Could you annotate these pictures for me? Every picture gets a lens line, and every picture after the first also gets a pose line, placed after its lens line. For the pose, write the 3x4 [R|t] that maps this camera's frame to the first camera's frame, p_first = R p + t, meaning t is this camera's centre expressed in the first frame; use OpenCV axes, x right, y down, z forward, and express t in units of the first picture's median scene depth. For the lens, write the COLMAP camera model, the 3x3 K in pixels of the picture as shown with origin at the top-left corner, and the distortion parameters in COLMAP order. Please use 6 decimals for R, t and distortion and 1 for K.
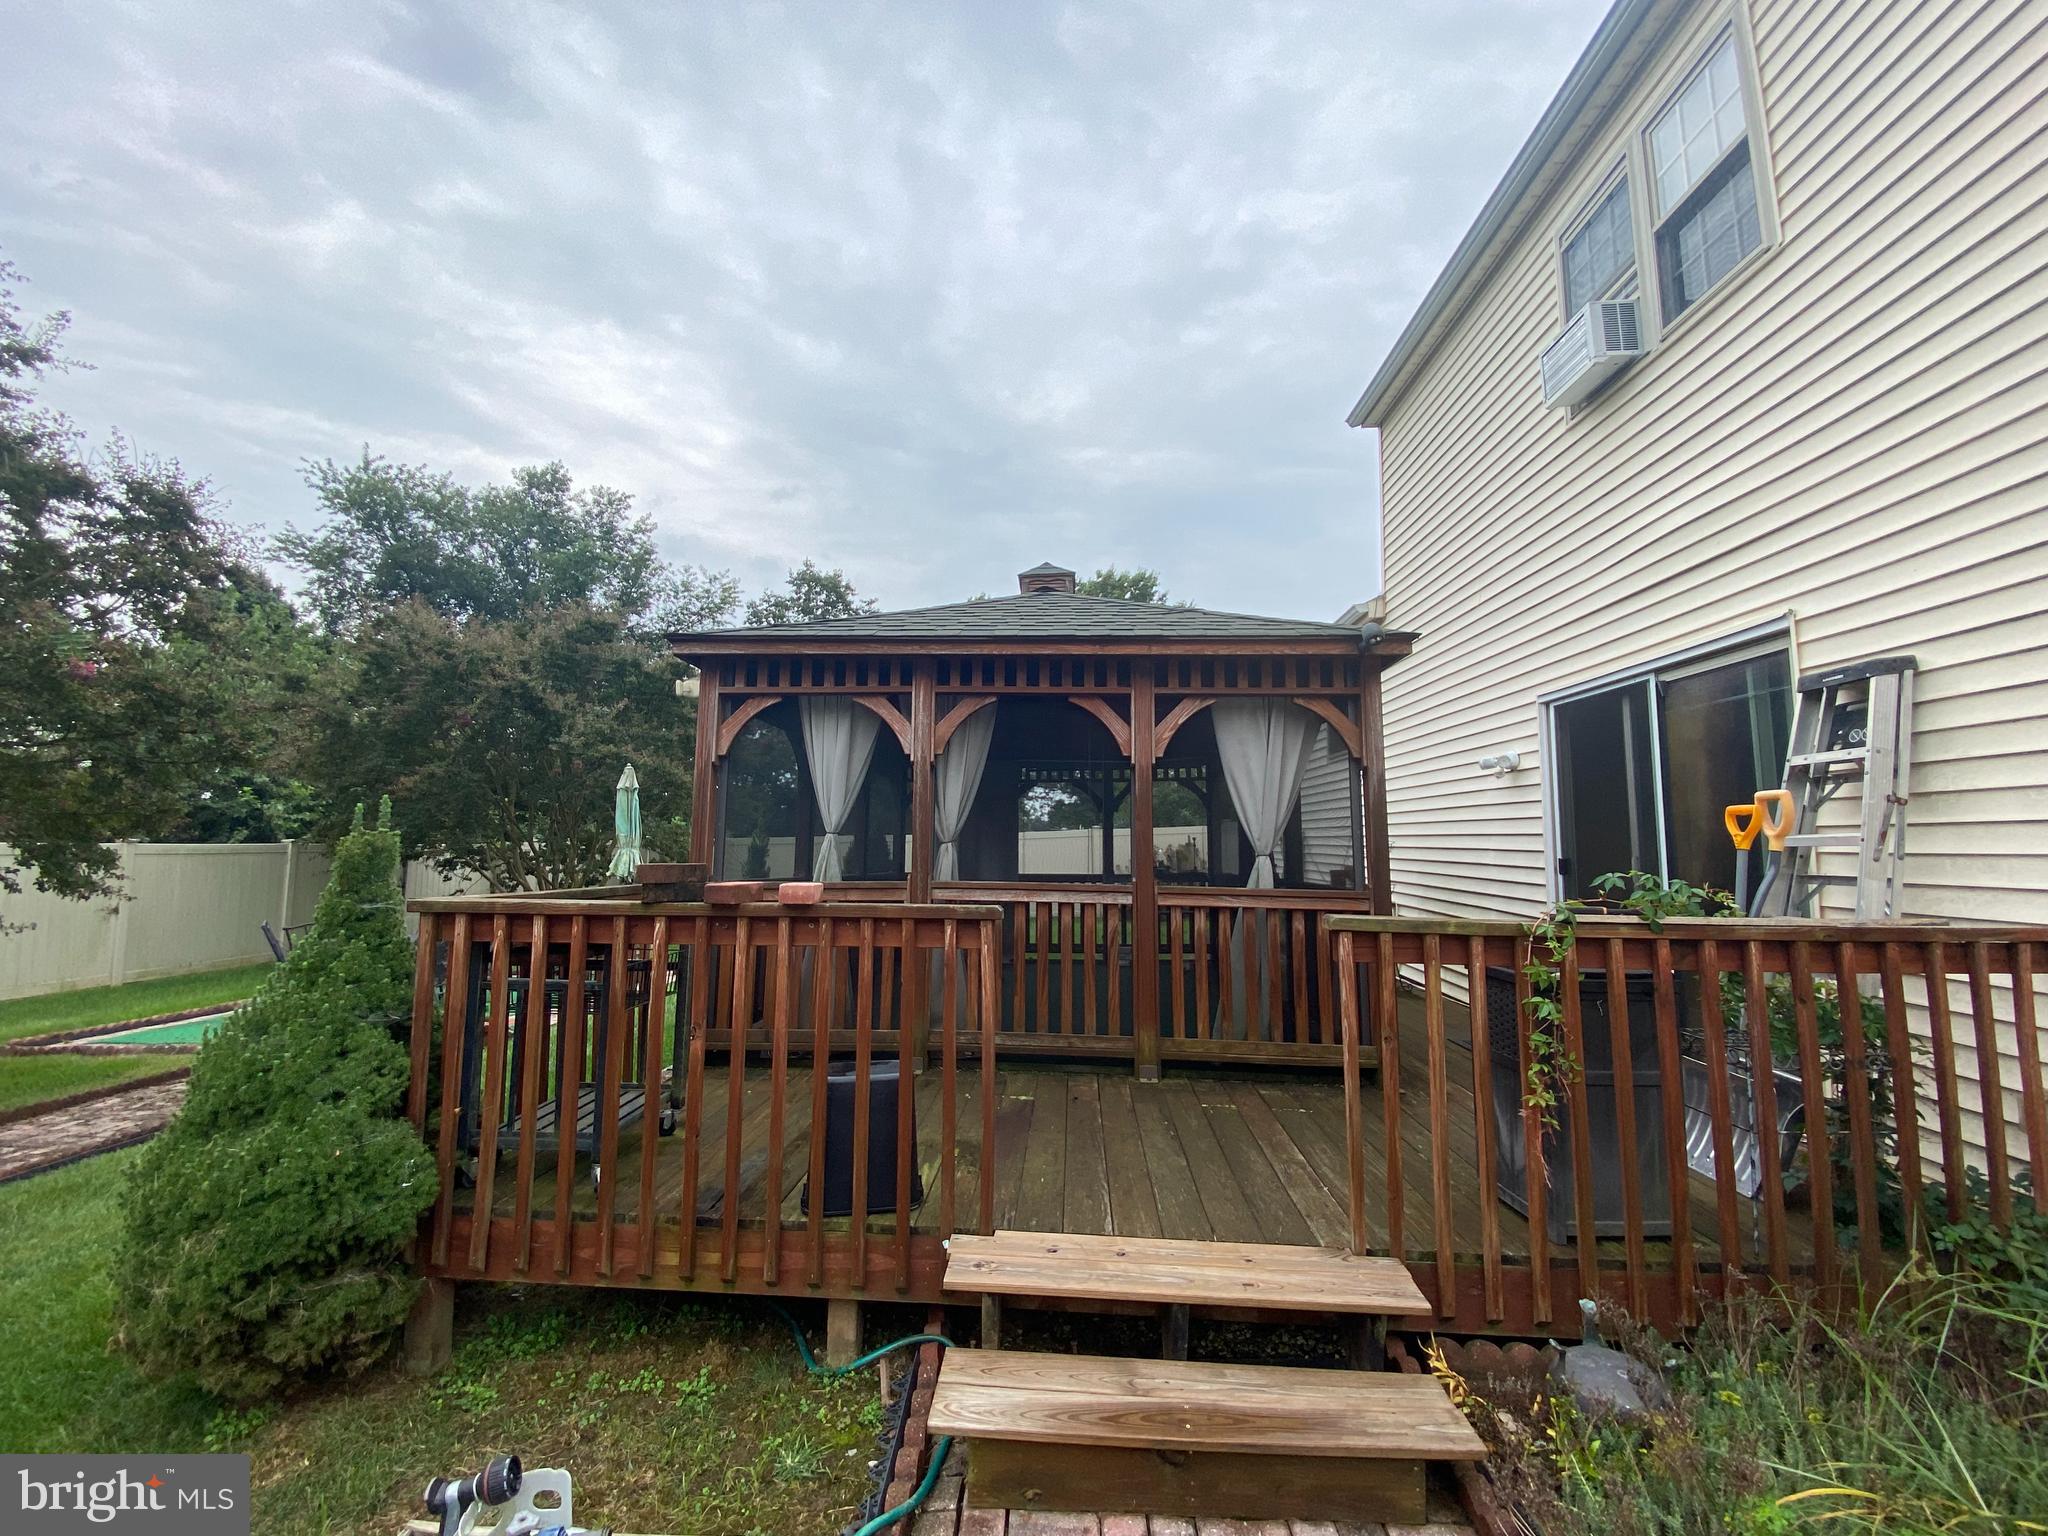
lens RADIAL K [[812.6, 0, 1004.7], [0, 812.6, 752.6], [0, 0, 1]] dist [0.007652, -0.015499]
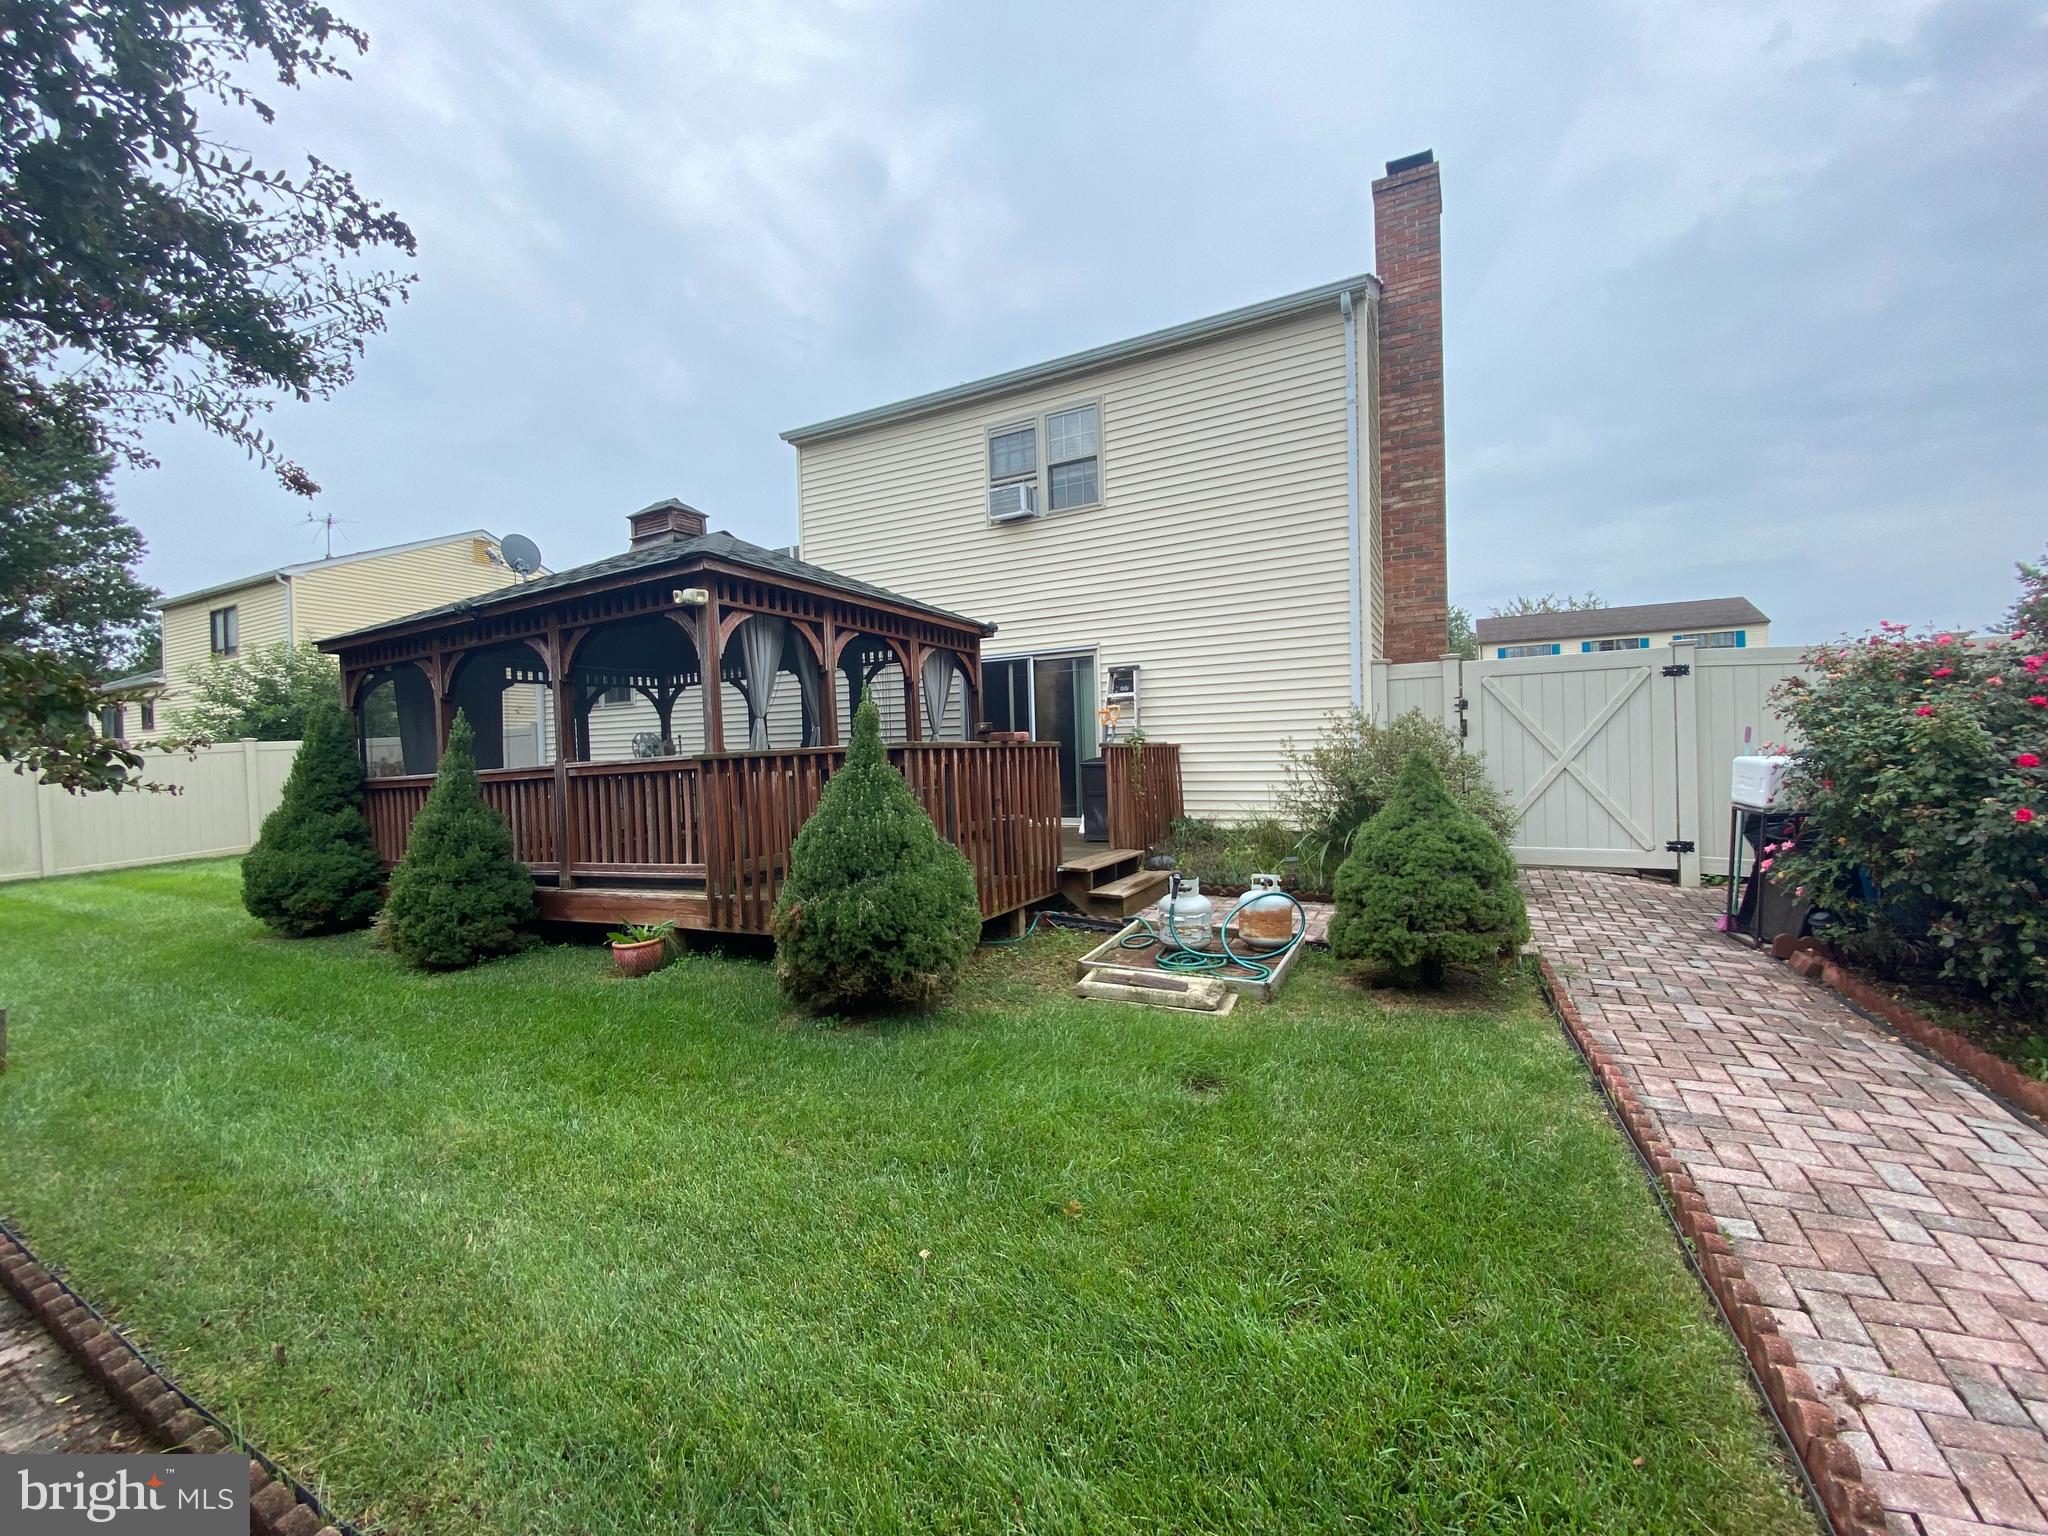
lens RADIAL K [[812.6, 0, 1004.7], [0, 812.6, 752.6], [0, 0, 1]] dist [0.007652, -0.015499]
pose [[0.413692, -0.021581, 0.910161, -1.347843], [-0.067888, 0.996204, 0.054478, 0.058152], [-0.907882, -0.084326, 0.410657, 0.072296]]
